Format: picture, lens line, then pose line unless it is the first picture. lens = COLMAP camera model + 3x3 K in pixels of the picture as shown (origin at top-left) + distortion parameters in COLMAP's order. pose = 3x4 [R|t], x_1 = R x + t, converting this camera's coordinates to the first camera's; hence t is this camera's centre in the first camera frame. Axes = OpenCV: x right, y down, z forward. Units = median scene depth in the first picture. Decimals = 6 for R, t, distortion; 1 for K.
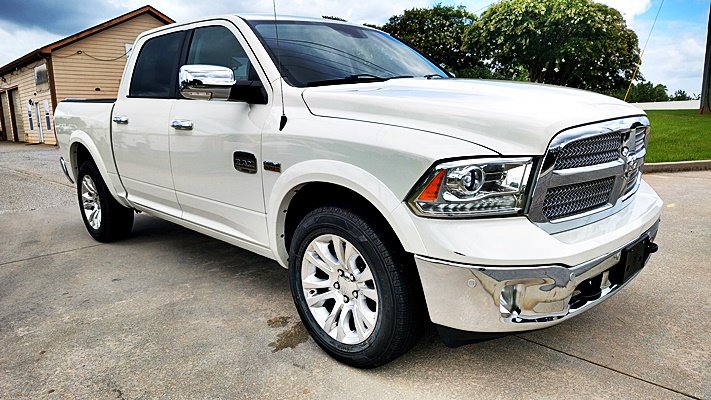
lens RADIAL K [[491.2, 0, 359.4], [0, 491.2, 197.6], [0, 0, 1]] dist [0.013907, -0.019205]
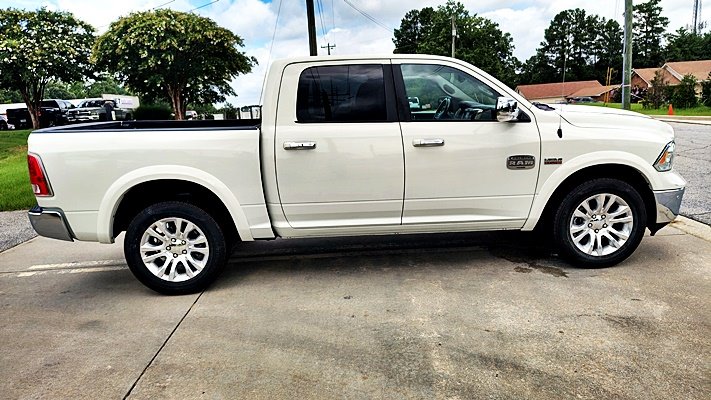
lens RADIAL K [[491.2, 0, 361.5], [0, 491.2, 194.8], [0, 0, 1]] dist [0.013907, -0.019205]
pose [[0.667987, -0.138451, 0.731180, -1.386718], [0.161108, 0.986144, 0.039546, -0.093591], [-0.726524, 0.091383, 0.681037, 0.302766]]
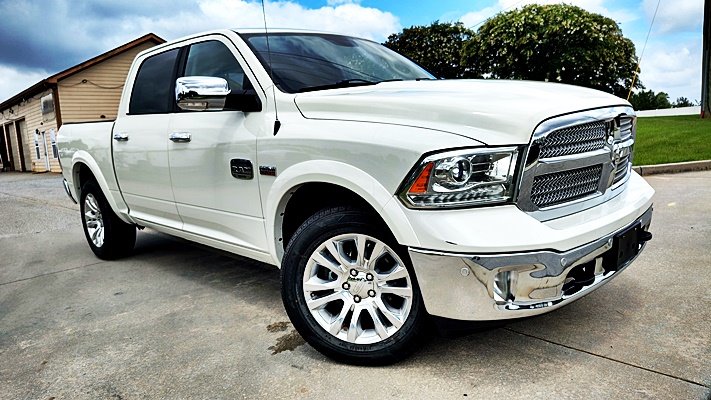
lens RADIAL K [[491.2, 0, 360.3], [0, 491.2, 196.5], [0, 0, 1]] dist [0.013907, -0.019205]
pose [[0.999310, -0.035905, -0.009530, 0.020008], [0.035496, 0.998567, -0.040047, 0.030855], [0.010955, 0.039681, 0.999152, -0.009809]]
